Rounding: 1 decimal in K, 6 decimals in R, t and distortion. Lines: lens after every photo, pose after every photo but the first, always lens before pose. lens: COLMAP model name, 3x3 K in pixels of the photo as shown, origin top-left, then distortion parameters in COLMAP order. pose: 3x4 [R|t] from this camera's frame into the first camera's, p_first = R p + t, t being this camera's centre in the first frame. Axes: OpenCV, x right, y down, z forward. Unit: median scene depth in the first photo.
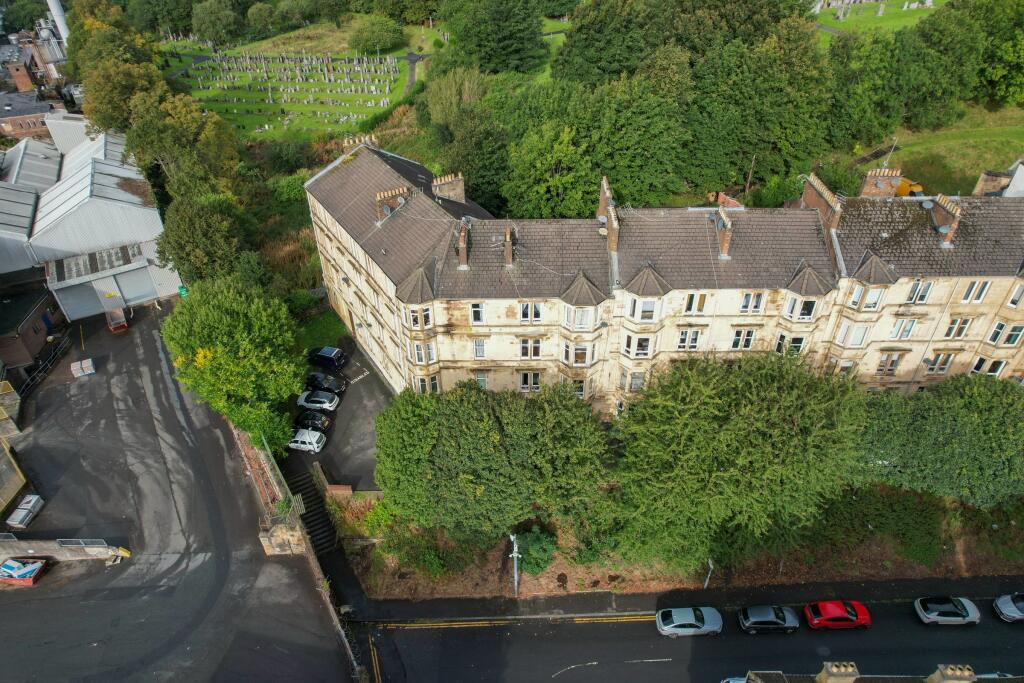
lens RADIAL K [[663.2, 0, 512.0], [0, 663.2, 341.5], [0, 0, 1]] dist [-0.008624, 0.002671]
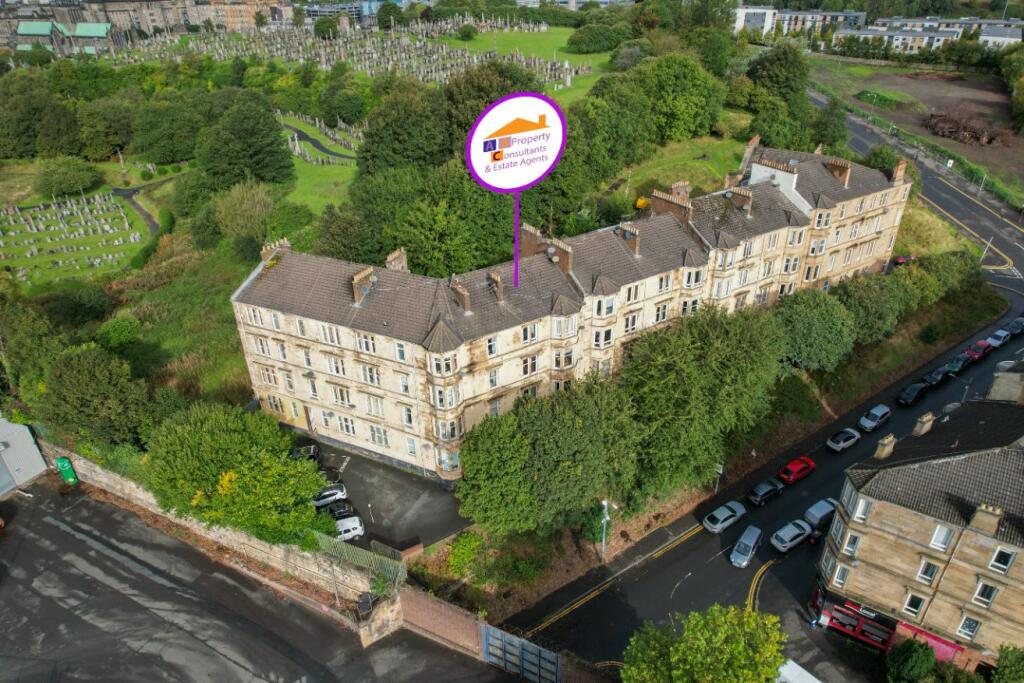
lens RADIAL K [[663.2, 0, 512.0], [0, 663.2, 341.5], [0, 0, 1]] dist [-0.008624, 0.002671]
pose [[0.842385, -0.270513, 0.466059, -0.557796], [0.334318, 0.940656, -0.058286, 0.028469], [-0.422634, 0.204911, 0.882832, -0.050709]]
